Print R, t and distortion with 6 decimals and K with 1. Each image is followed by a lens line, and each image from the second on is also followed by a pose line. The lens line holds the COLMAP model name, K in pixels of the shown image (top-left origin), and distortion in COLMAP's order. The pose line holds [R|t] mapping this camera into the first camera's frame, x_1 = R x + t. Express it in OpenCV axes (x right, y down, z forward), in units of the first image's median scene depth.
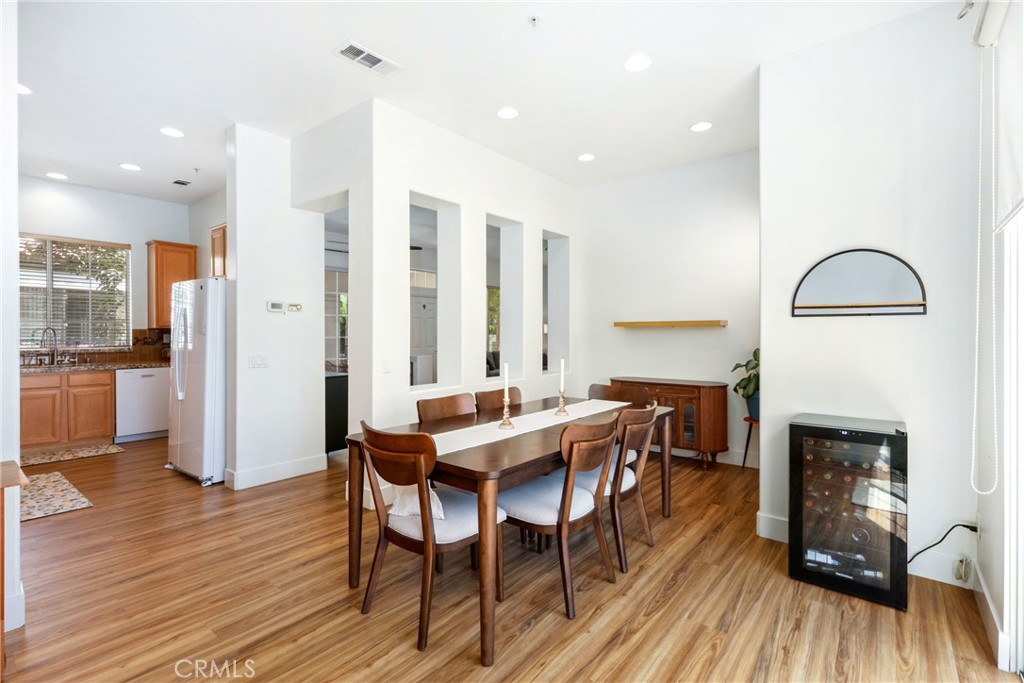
lens RADIAL K [[475.0, 0, 508.4], [0, 475.0, 337.6], [0, 0, 1]] dist [0.009704, -0.000788]
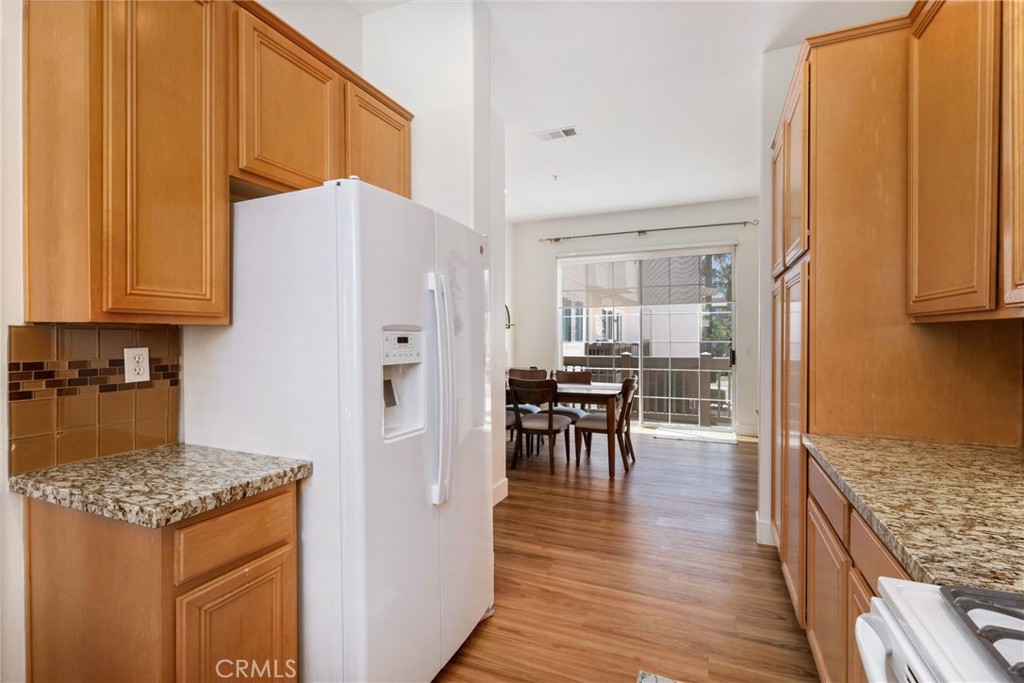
lens RADIAL K [[475.0, 0, 501.8], [0, 475.0, 334.0], [0, 0, 1]] dist [0.009704, -0.000788]
pose [[-0.263581, -0.006951, 0.964612, -0.987266], [0.005267, 0.999949, 0.008644, -0.017111], [-0.964623, 0.007359, -0.263531, 0.950672]]
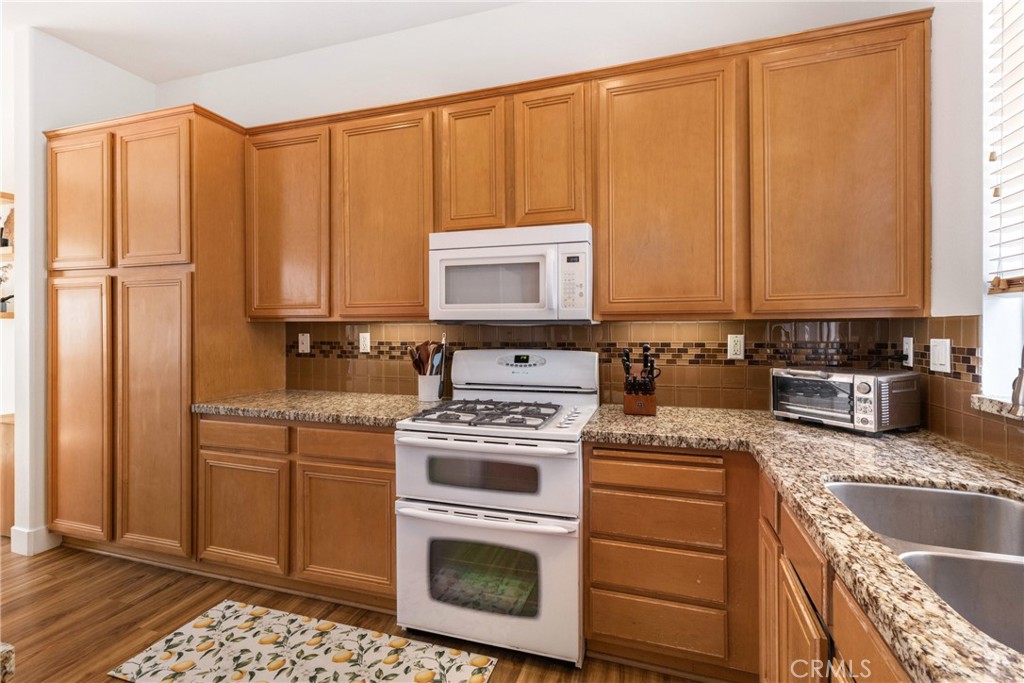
lens RADIAL K [[475.0, 0, 508.0], [0, 475.0, 329.3], [0, 0, 1]] dist [0.009704, -0.000788]
pose [[-0.931172, 0.000587, -0.364579, -0.800431], [-0.001743, 0.999980, 0.006063, -0.014943], [0.364575, 0.006281, -0.931153, 1.209805]]
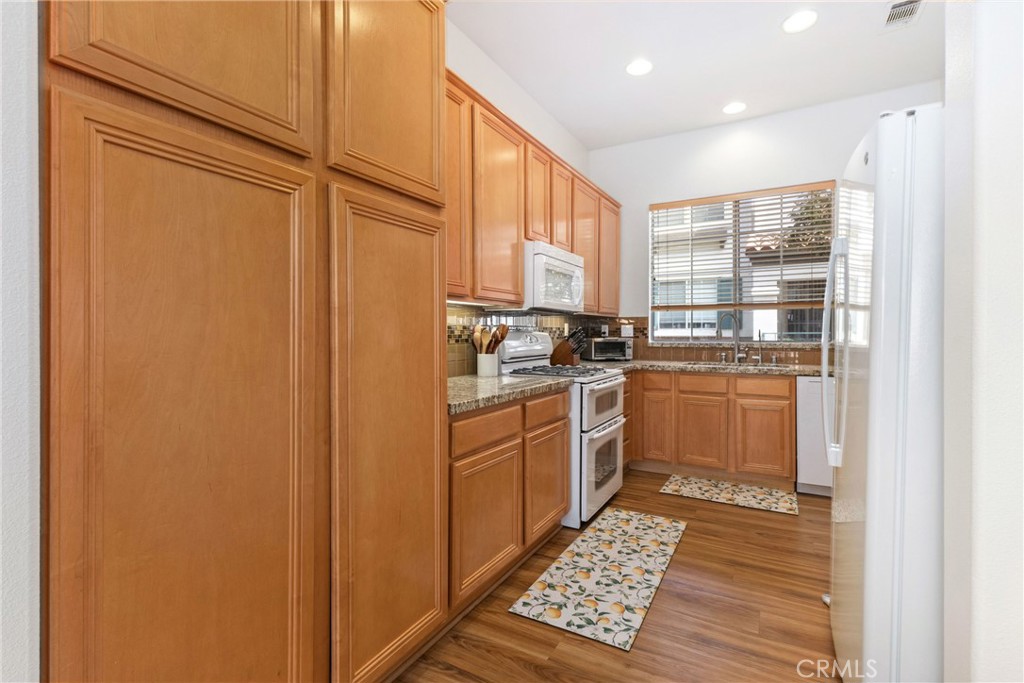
lens RADIAL K [[475.0, 0, 501.4], [0, 475.0, 337.1], [0, 0, 1]] dist [0.009704, -0.000788]
pose [[0.159855, 0.006633, -0.987118, -0.293400], [-0.005929, 0.999966, 0.005760, 0.014783], [0.987123, 0.004932, 0.159889, 0.583395]]
